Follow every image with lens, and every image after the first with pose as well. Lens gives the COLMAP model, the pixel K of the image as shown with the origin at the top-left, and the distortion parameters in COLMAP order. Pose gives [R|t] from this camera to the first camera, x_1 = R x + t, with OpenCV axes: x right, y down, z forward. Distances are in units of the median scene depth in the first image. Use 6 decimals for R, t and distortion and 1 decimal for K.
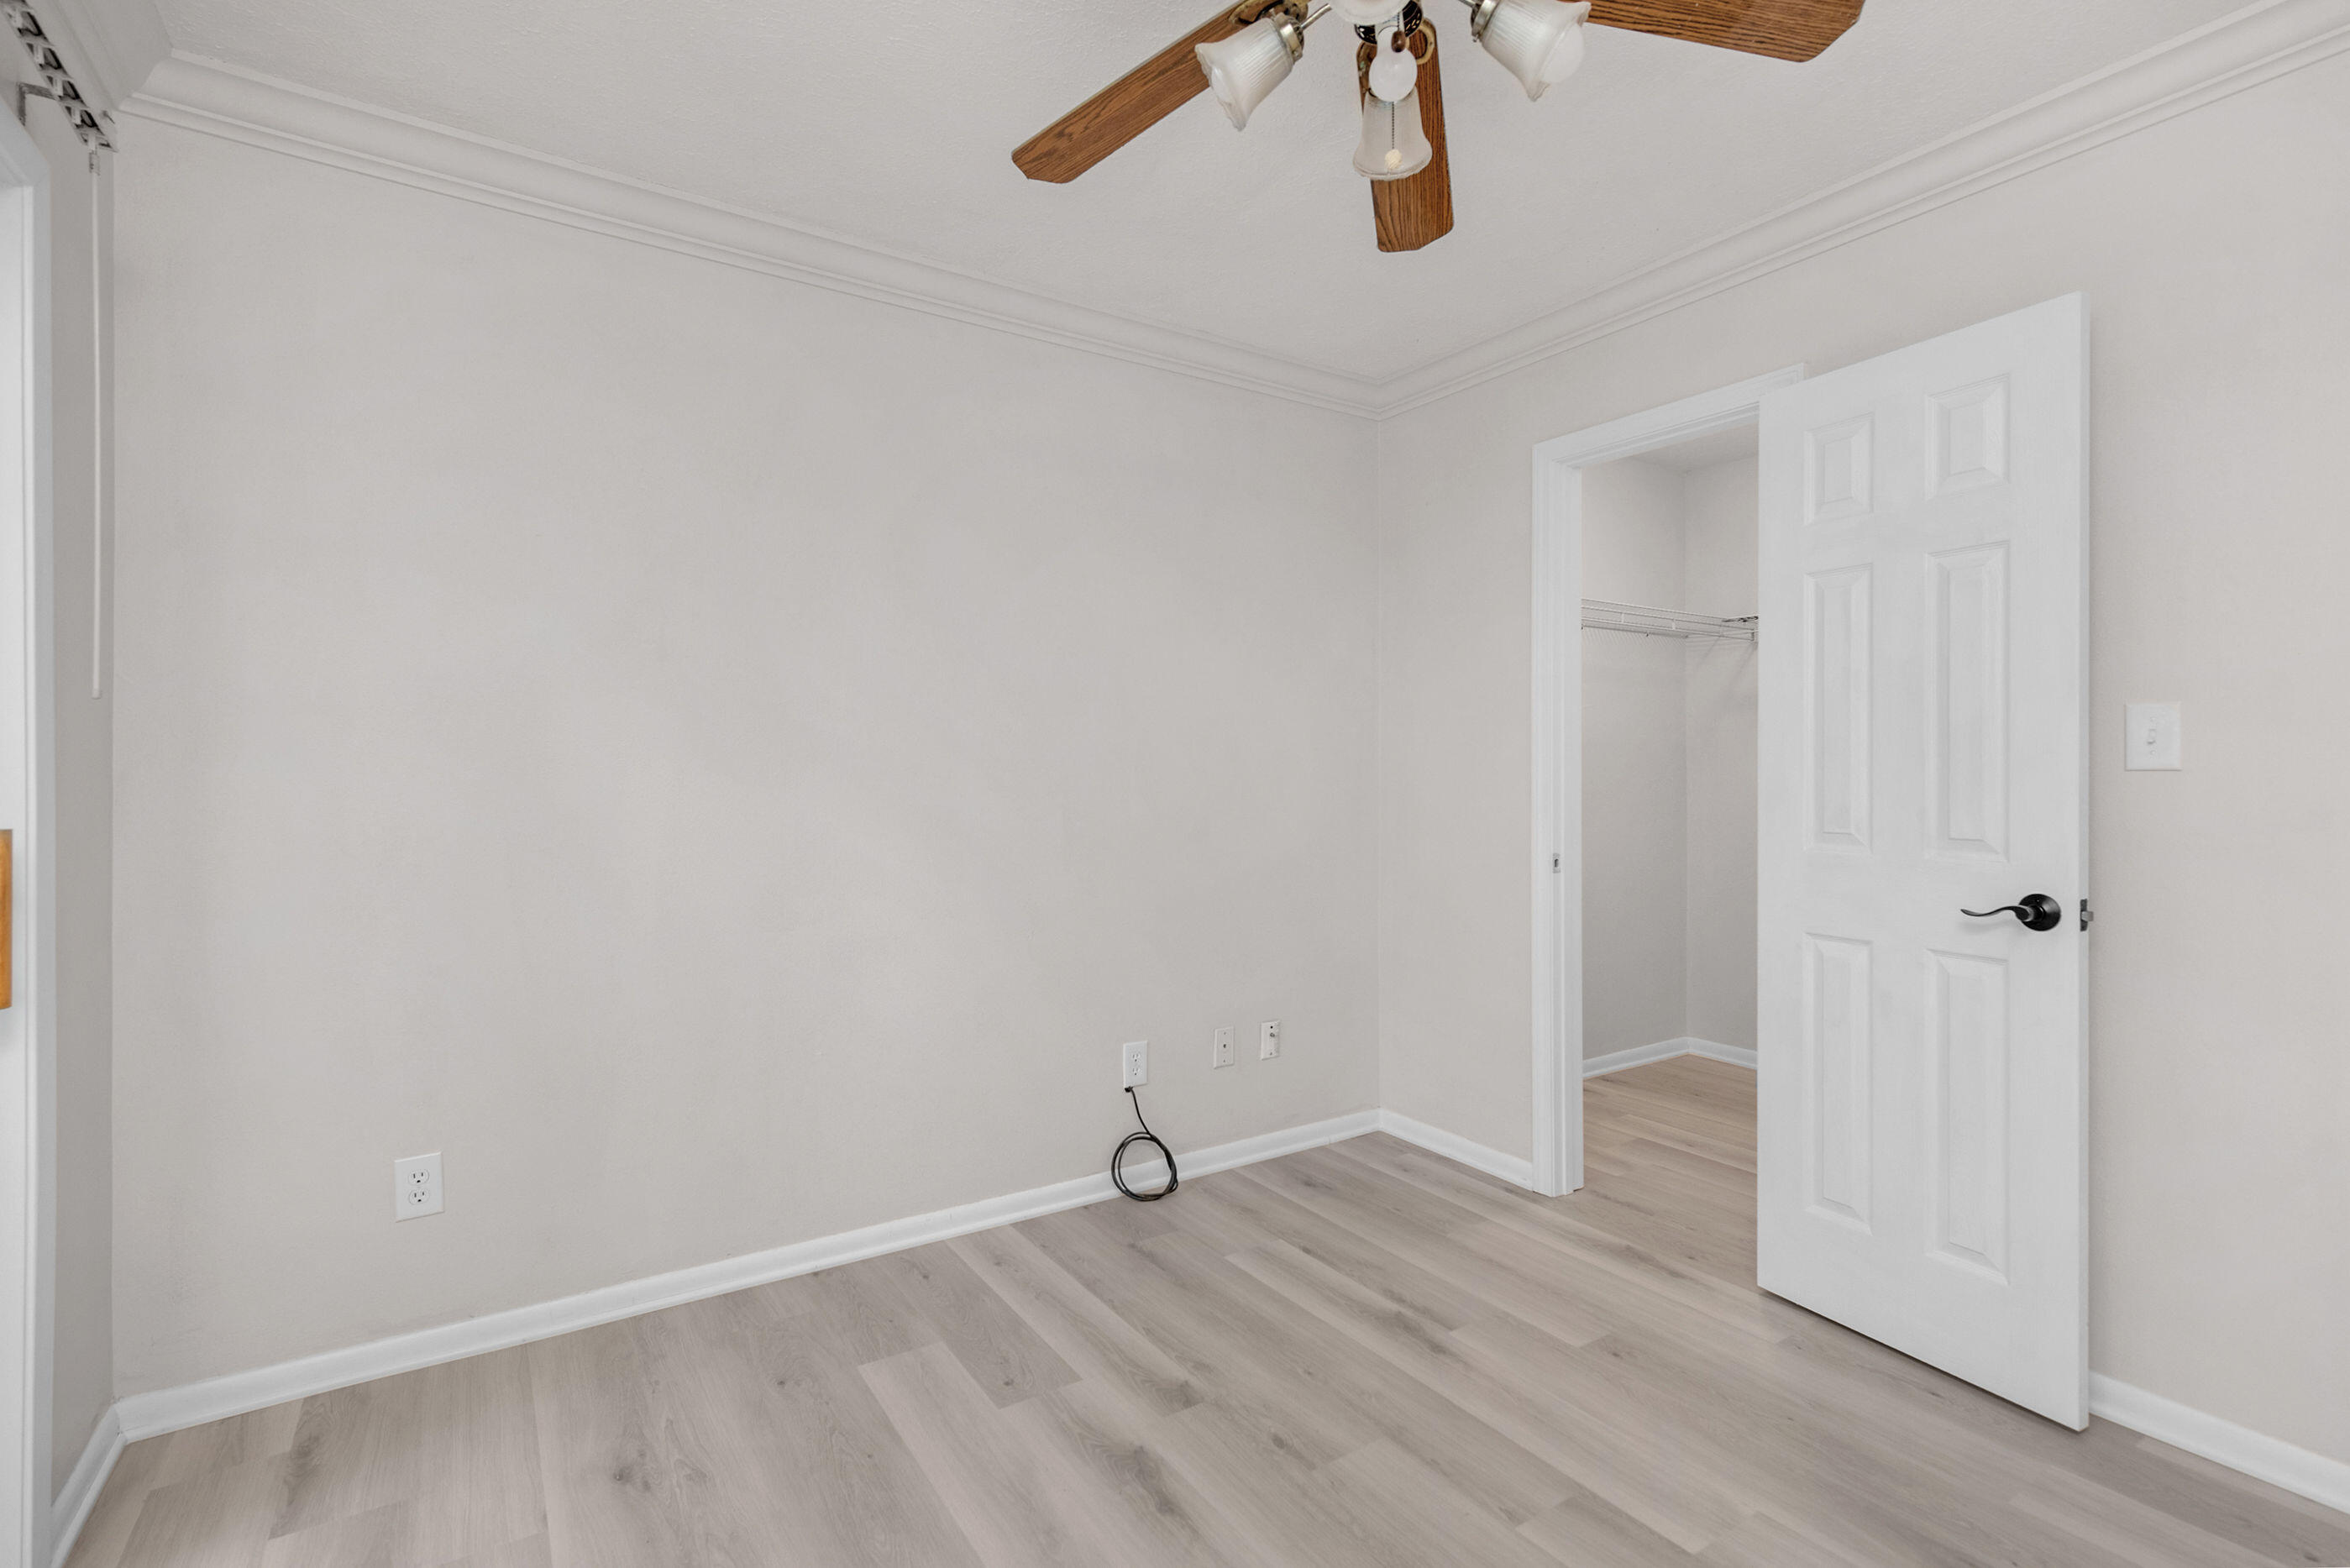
lens RADIAL K [[1031.5, 0, 1184.0], [0, 1031.5, 759.6], [0, 0, 1]] dist [0.003671, -0.000472]
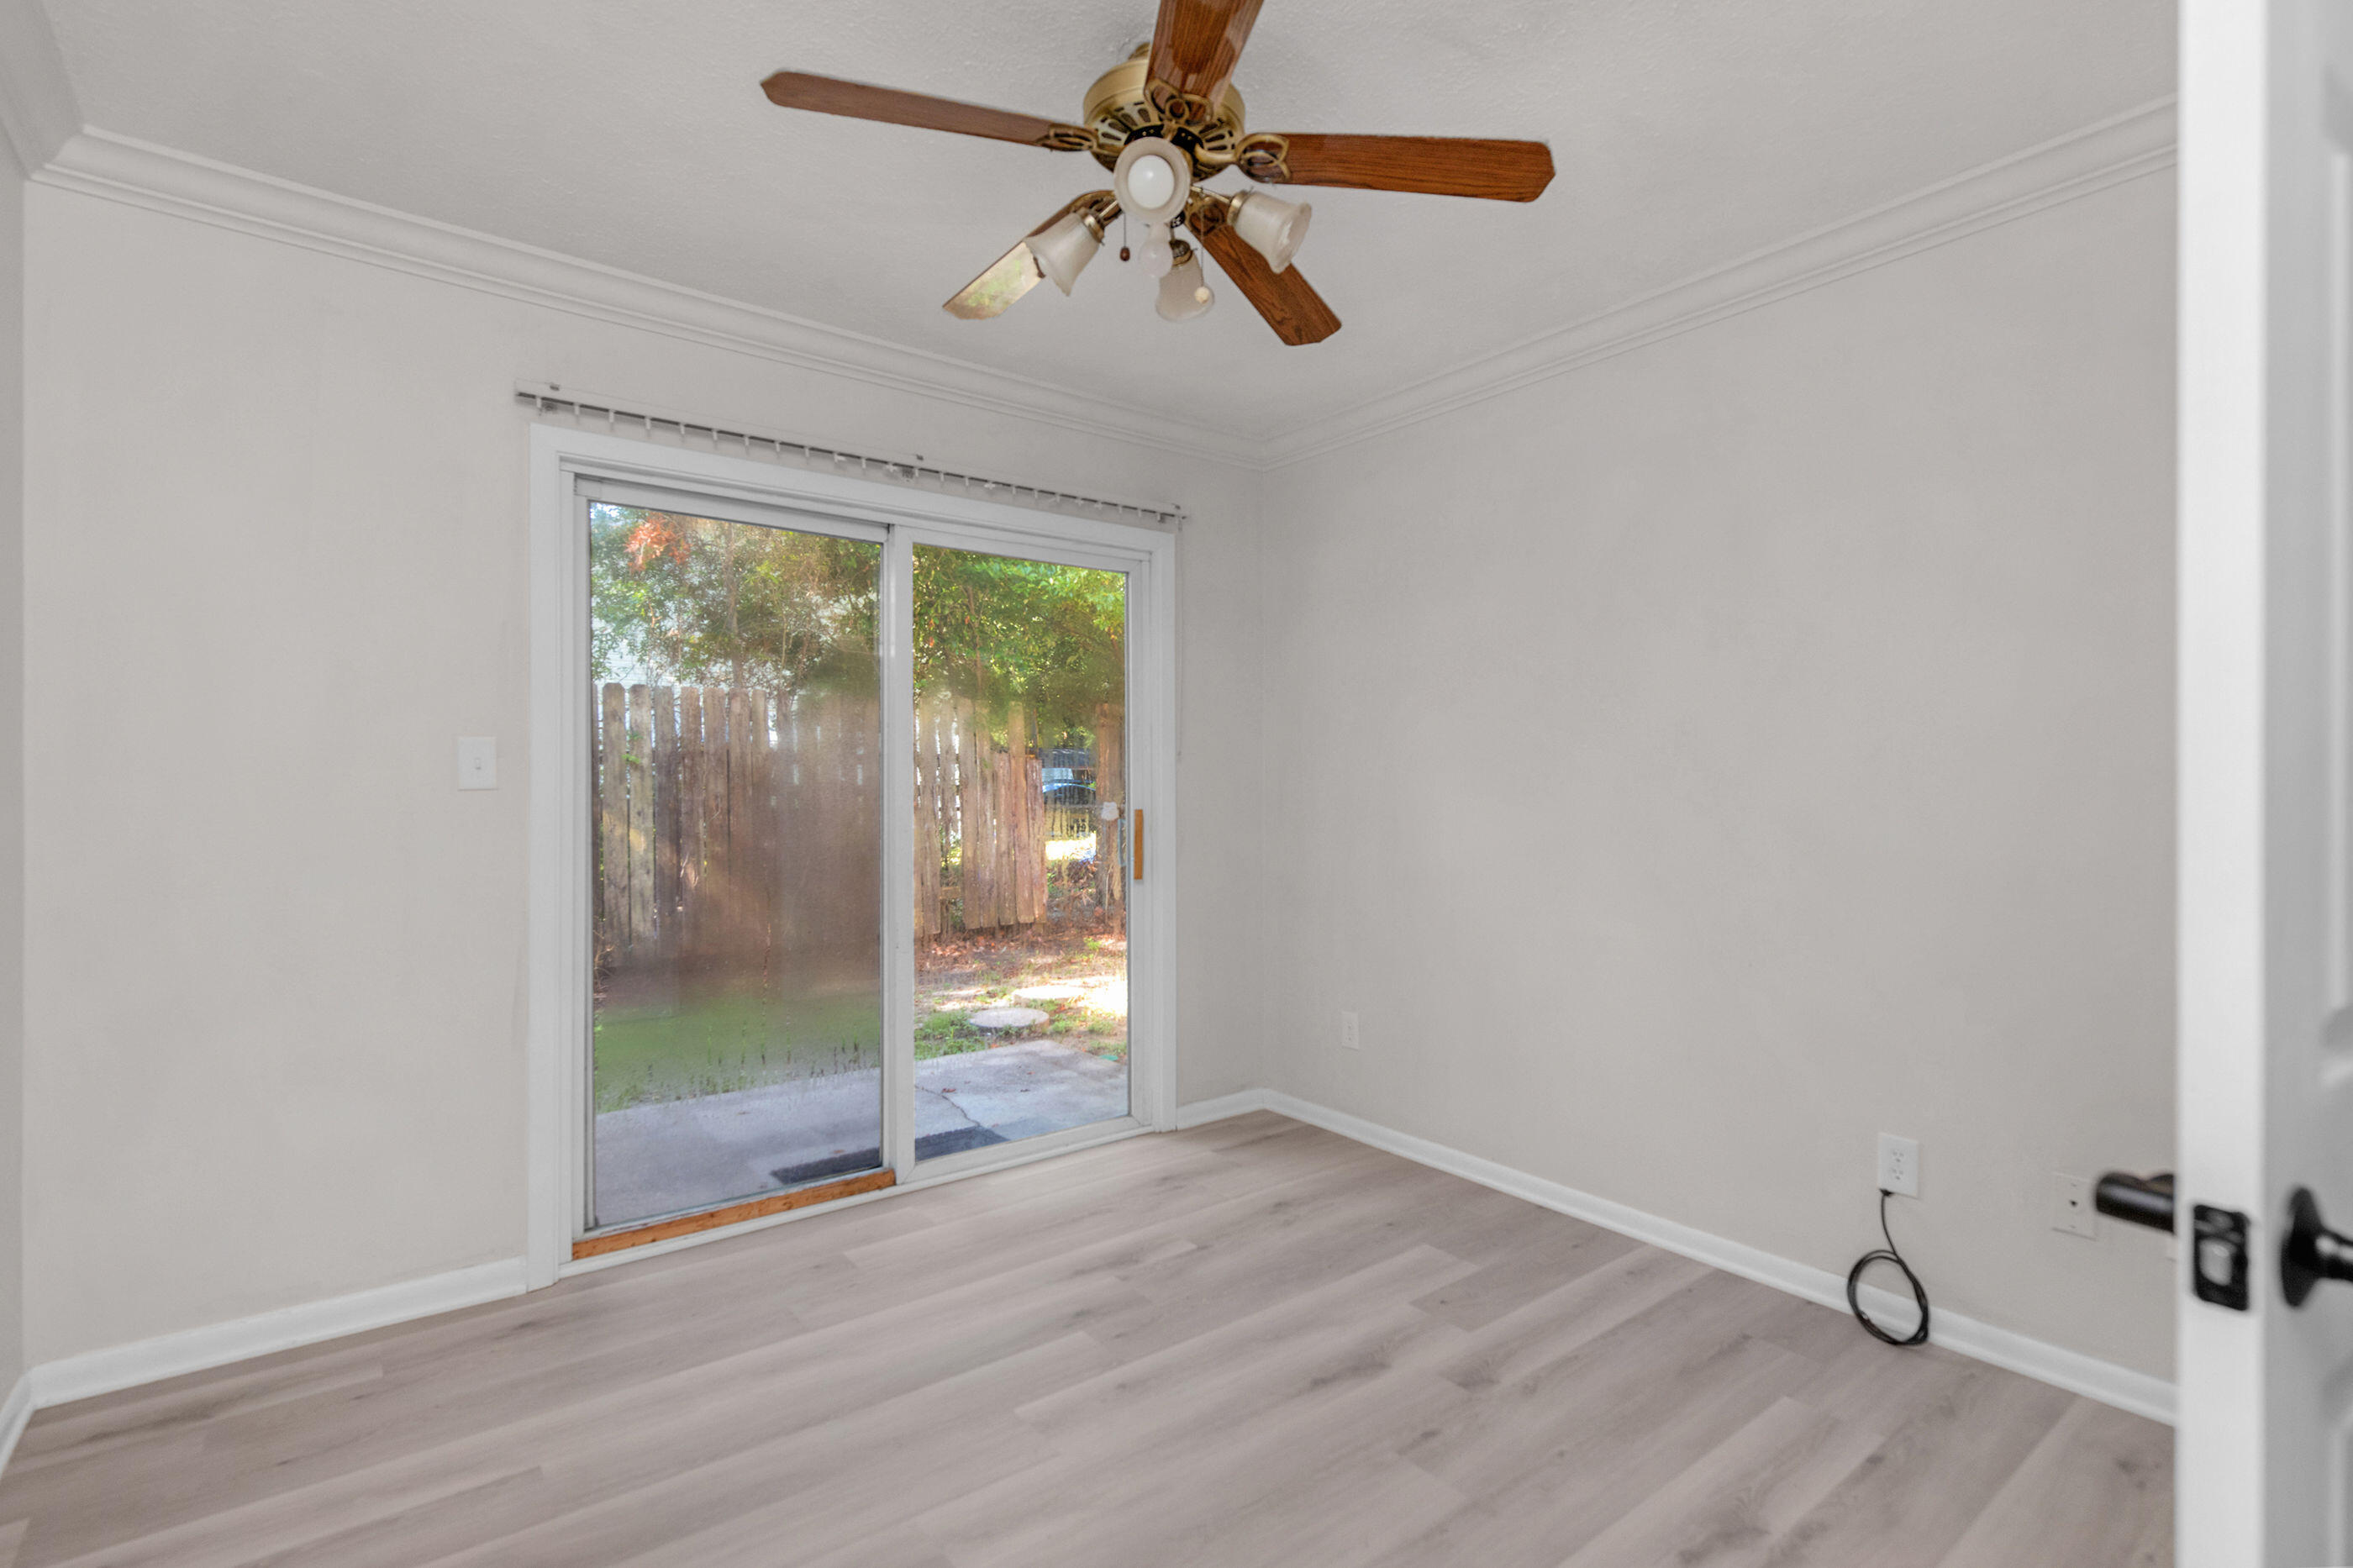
lens RADIAL K [[1032.8, 0, 1197.8], [0, 1032.8, 791.7], [0, 0, 1]] dist [0.003671, -0.000472]
pose [[0.129847, 0.002002, -0.991532, 0.822123], [0.011353, 0.999929, 0.003506, 0.011639], [0.991469, -0.011713, 0.129815, 0.490718]]
